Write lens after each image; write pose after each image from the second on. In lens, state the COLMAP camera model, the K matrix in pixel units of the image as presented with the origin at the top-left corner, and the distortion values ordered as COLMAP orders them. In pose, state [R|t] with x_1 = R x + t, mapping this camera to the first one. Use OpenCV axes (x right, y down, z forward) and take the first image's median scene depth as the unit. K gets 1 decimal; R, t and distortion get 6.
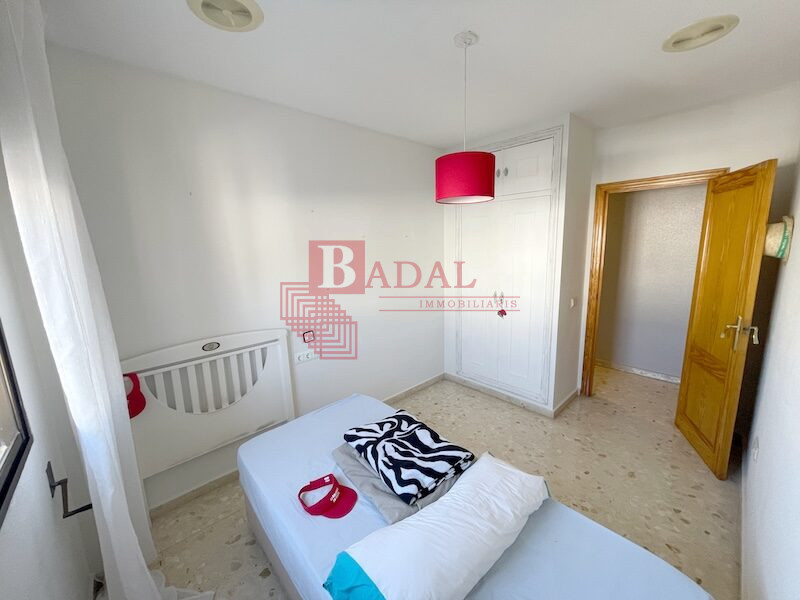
lens RADIAL K [[320.9, 0, 401.5], [0, 320.9, 299.4], [0, 0, 1]] dist [-0.004088, 0.000564]
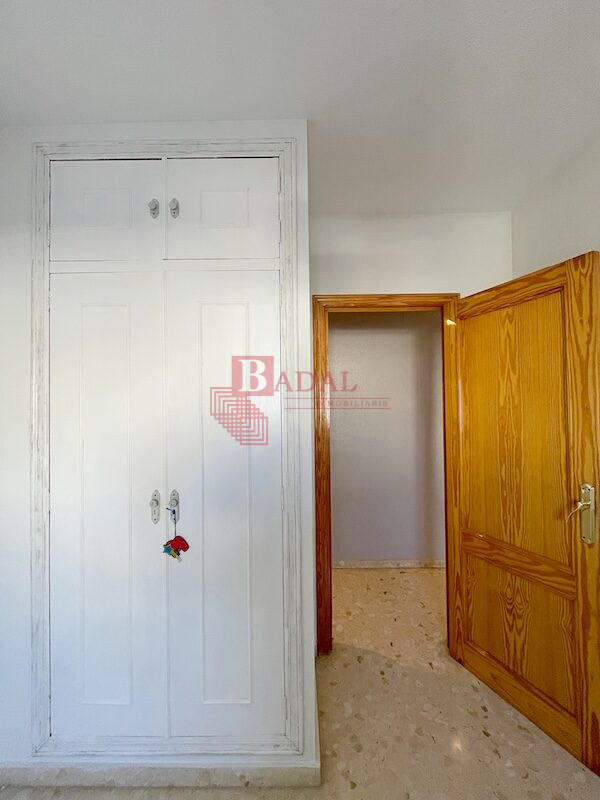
lens RADIAL K [[320.9, 0, 299.3], [0, 320.9, 401.8], [0, 0, 1]] dist [-0.004088, 0.000564]
pose [[0.687684, 0.031917, 0.725309, 0.169210], [0.123722, 0.979268, -0.160395, -0.065319], [-0.715391, 0.200038, 0.669478, 0.790309]]
